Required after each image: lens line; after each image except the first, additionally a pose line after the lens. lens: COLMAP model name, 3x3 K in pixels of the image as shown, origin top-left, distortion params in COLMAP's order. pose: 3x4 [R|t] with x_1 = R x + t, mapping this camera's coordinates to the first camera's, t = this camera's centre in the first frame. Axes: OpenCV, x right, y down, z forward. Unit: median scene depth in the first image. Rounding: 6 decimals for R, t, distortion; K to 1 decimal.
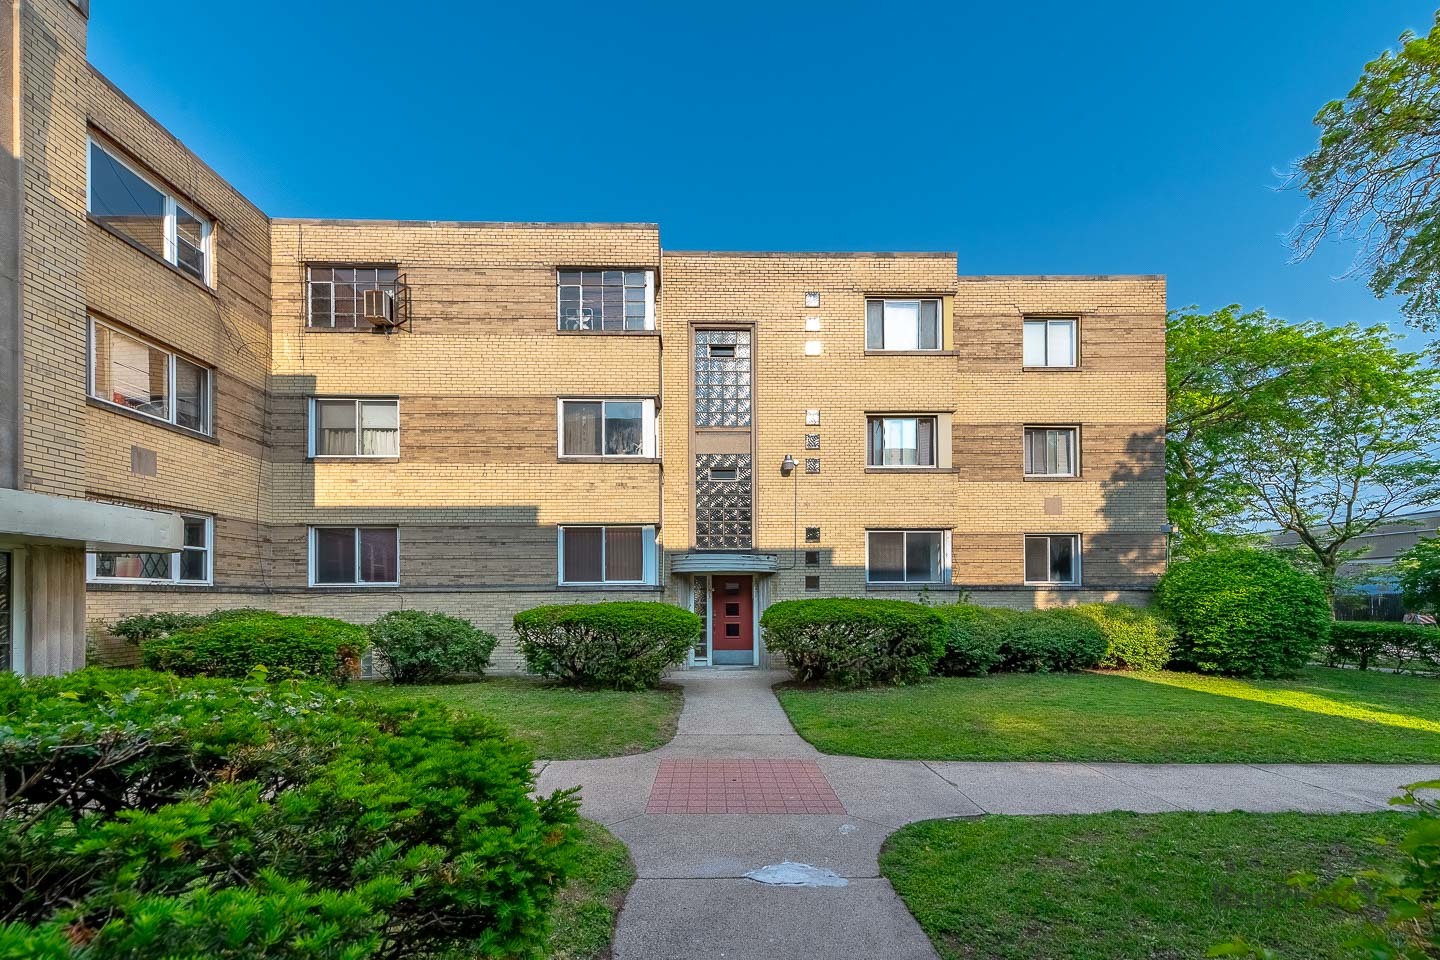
lens RADIAL K [[592.3, 0, 718.2], [0, 592.3, 604.2], [0, 0, 1]] dist [0.007642, -0.001032]
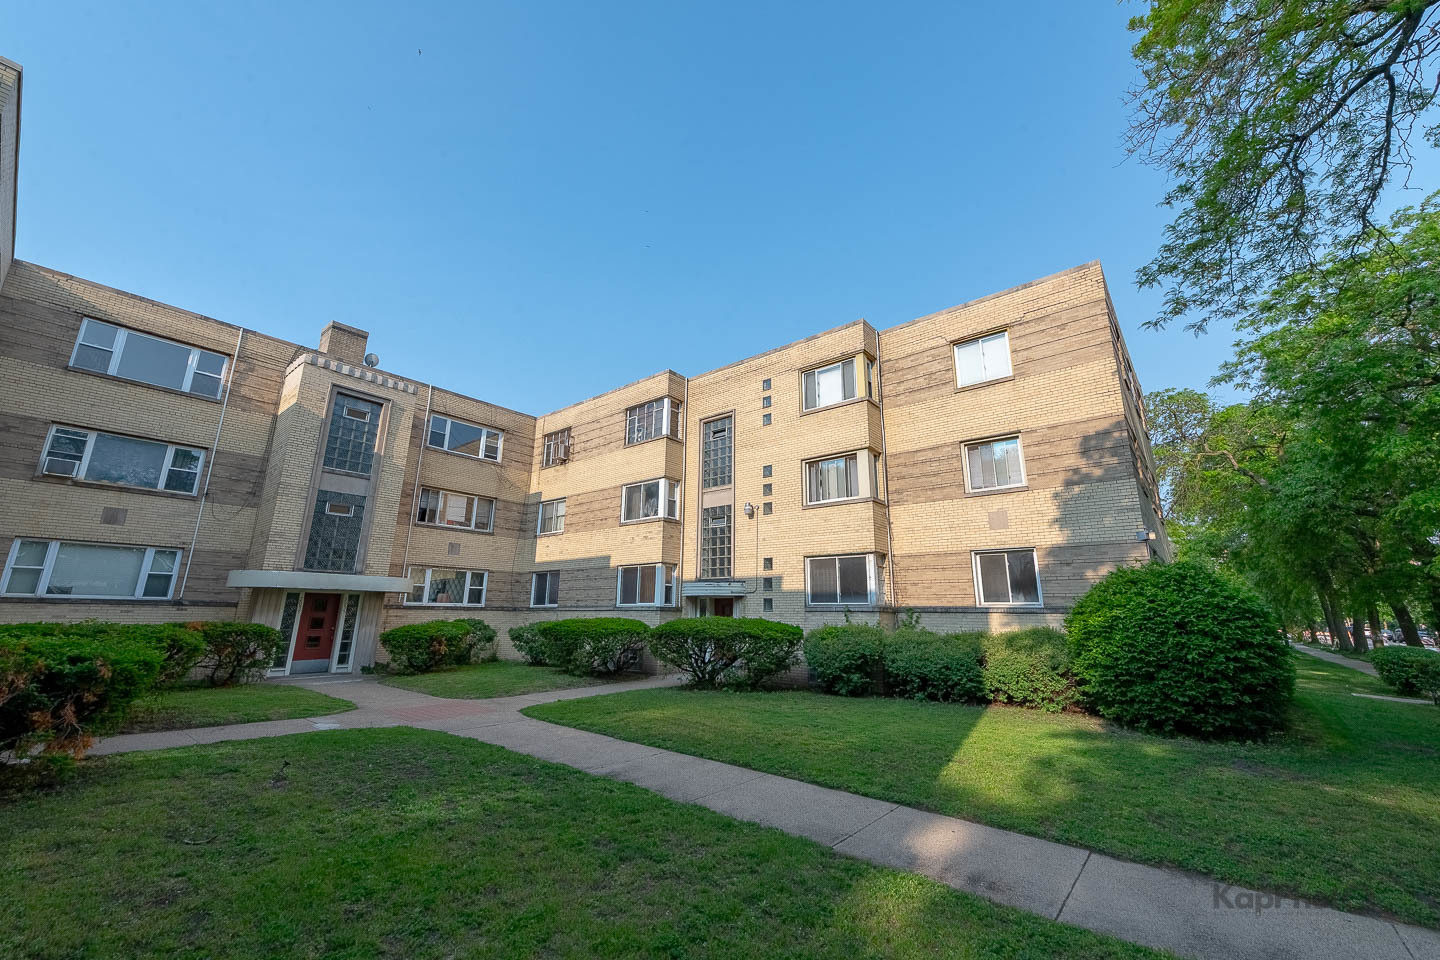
lens RADIAL K [[592.3, 0, 718.1], [0, 592.3, 470.3], [0, 0, 1]] dist [0.007642, -0.001032]
pose [[0.742383, -0.149002, -0.653196, 0.908245], [-0.020134, 0.969554, -0.244050, -0.004546], [0.669673, 0.194330, 0.716781, 0.018768]]
